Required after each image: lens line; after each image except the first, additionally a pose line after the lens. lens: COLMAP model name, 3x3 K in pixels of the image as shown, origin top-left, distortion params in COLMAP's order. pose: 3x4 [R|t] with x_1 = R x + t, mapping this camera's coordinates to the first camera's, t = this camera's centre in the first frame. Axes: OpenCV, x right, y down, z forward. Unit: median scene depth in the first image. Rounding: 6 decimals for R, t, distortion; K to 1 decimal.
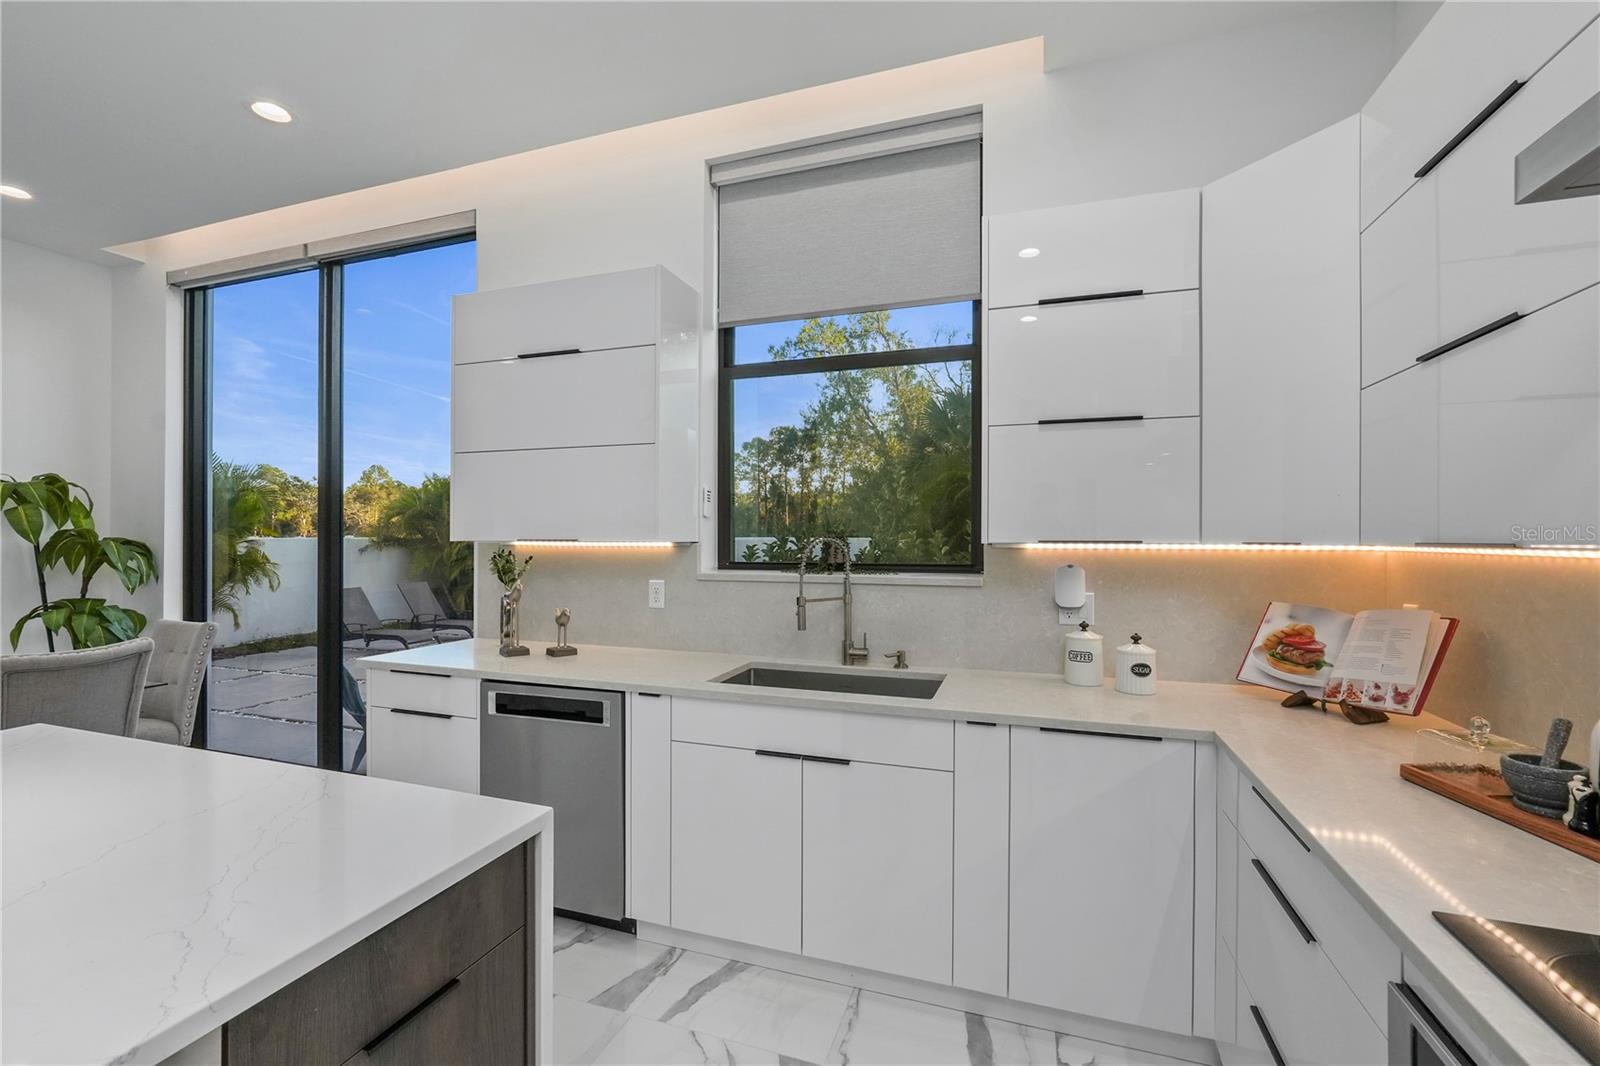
lens RADIAL K [[667.2, 0, 804.0], [0, 667.2, 531.9], [0, 0, 1]] dist [-0.009741, 0.000136]
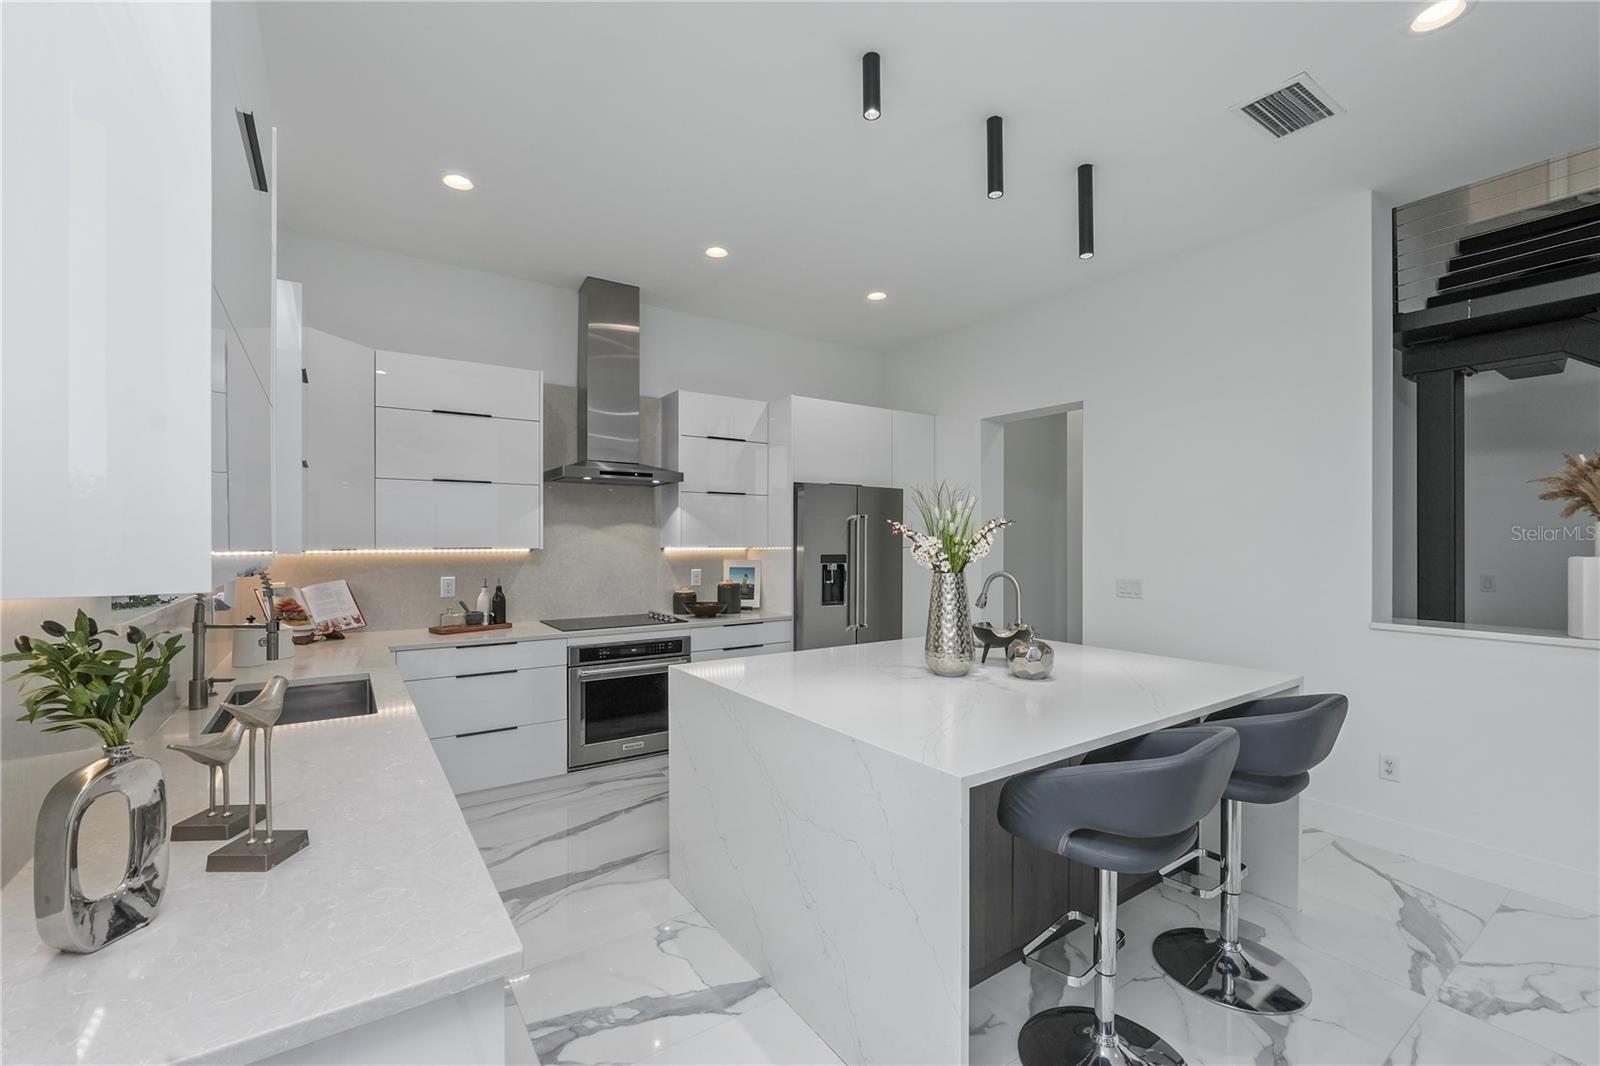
lens RADIAL K [[672.9, 0, 804.8], [0, 672.9, 536.3], [0, 0, 1]] dist [-0.001858, 0.000483]
pose [[-0.799561, 0.007522, 0.600538, -1.468654], [0.001616, 0.999945, -0.010374, 0.003983], [-0.600583, -0.007324, -0.799529, 1.757387]]
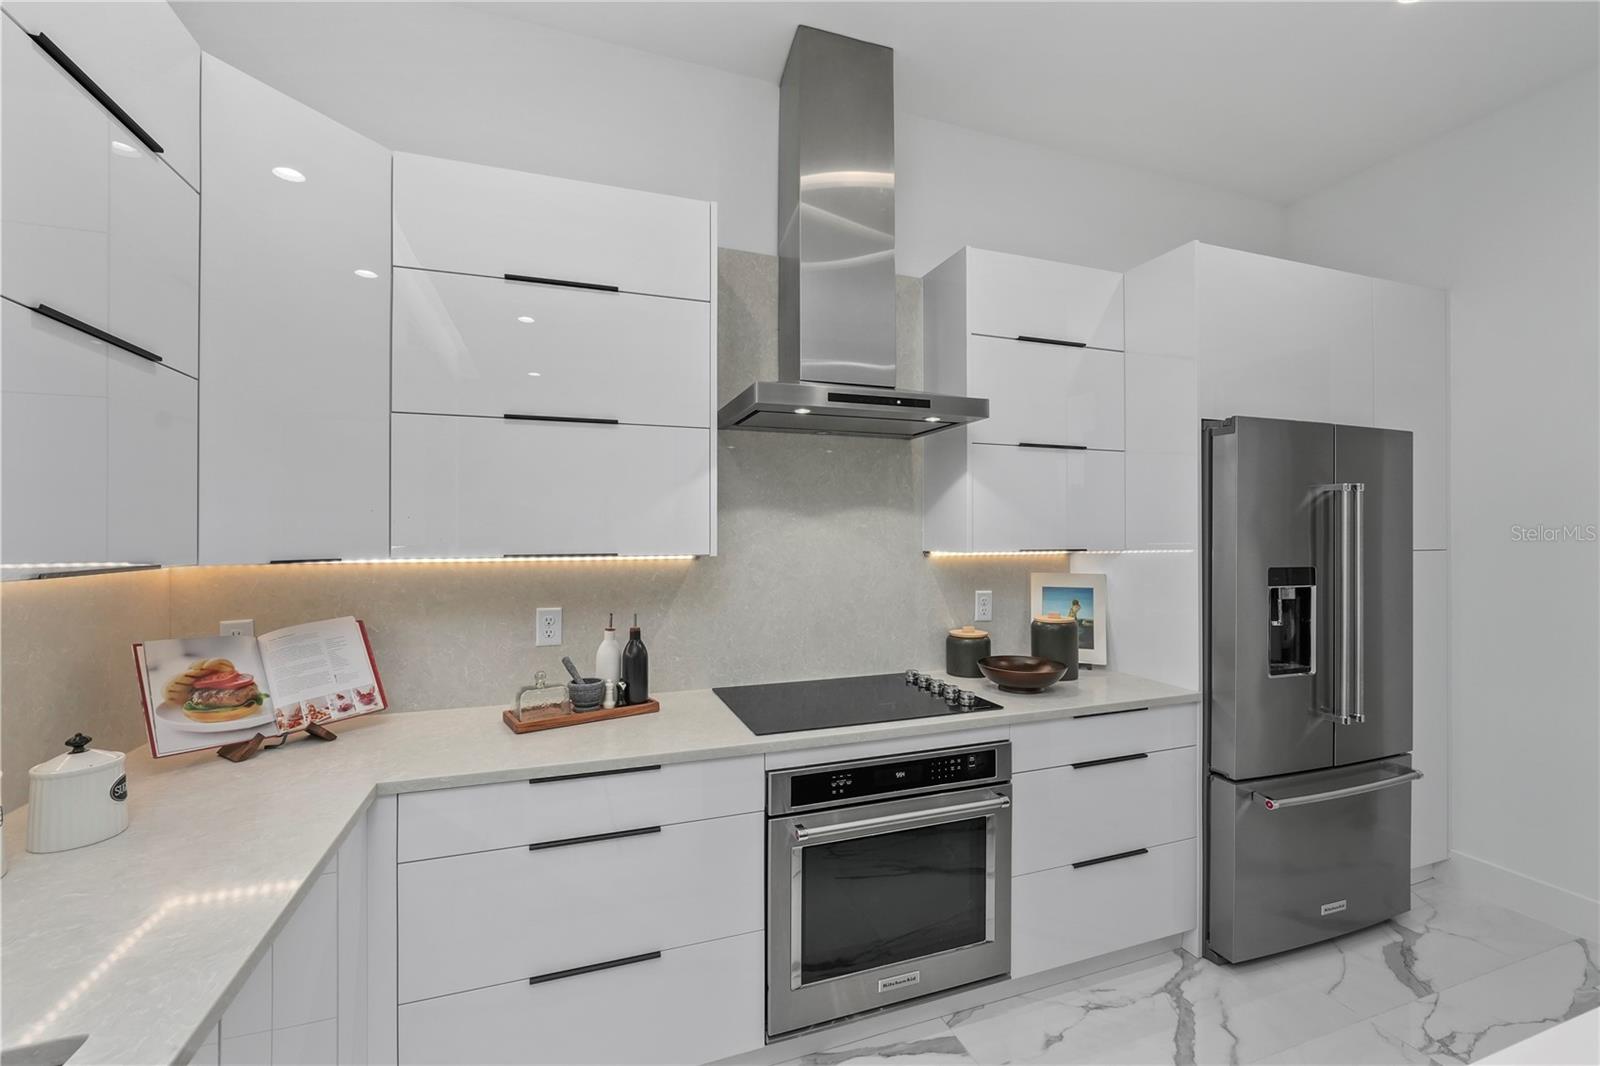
lens RADIAL K [[667.2, 0, 804.0], [0, 667.2, 531.9], [0, 0, 1]] dist [-0.009741, 0.000136]
pose [[-0.619979, 0.010284, 0.784551, -0.357525], [0.001656, 0.999929, -0.011798, -0.004544], [-0.784617, -0.006016, -0.619952, 1.045394]]
